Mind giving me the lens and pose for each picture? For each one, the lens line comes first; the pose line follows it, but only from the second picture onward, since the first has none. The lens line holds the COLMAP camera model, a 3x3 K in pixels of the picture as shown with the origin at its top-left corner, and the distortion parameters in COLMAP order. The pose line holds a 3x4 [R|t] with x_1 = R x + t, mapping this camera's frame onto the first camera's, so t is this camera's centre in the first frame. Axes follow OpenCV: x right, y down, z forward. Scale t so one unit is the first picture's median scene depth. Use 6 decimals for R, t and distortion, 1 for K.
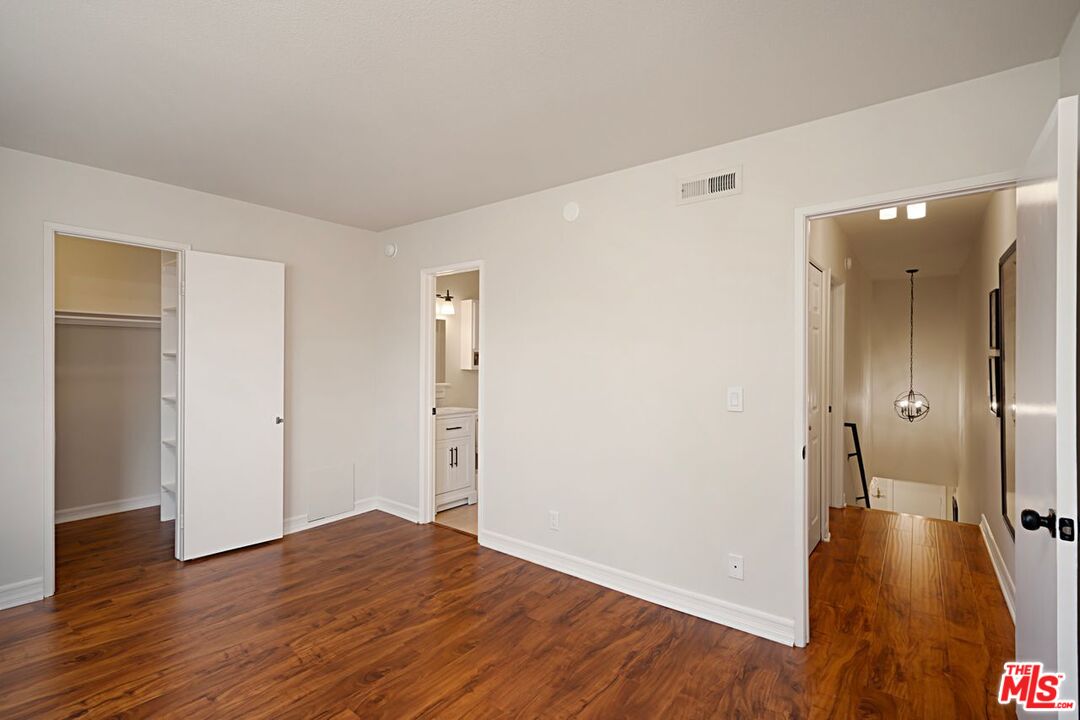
lens RADIAL K [[496.5, 0, 533.1], [0, 496.5, 360.7], [0, 0, 1]] dist [-0.004320, 0.003180]
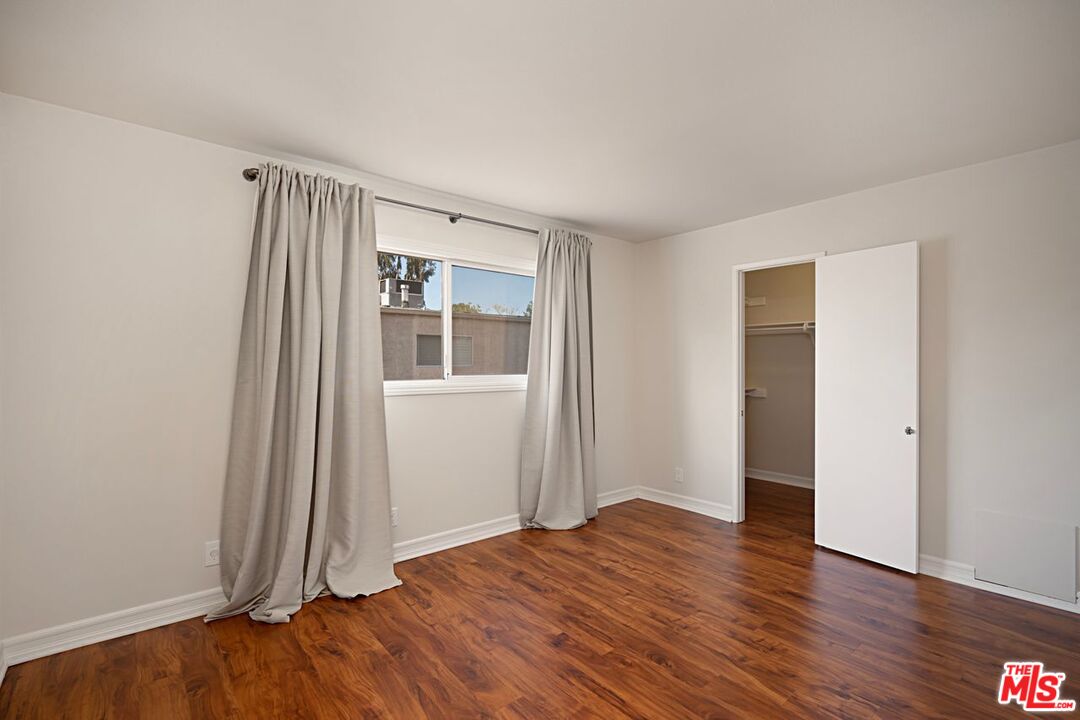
lens RADIAL K [[496.5, 0, 533.3], [0, 496.5, 361.1], [0, 0, 1]] dist [-0.004320, 0.003180]
pose [[-0.212952, -0.006361, -0.977042, 0.618904], [0.000462, 0.999978, -0.006611, 0.009862], [0.977063, -0.001859, -0.212944, 0.779910]]
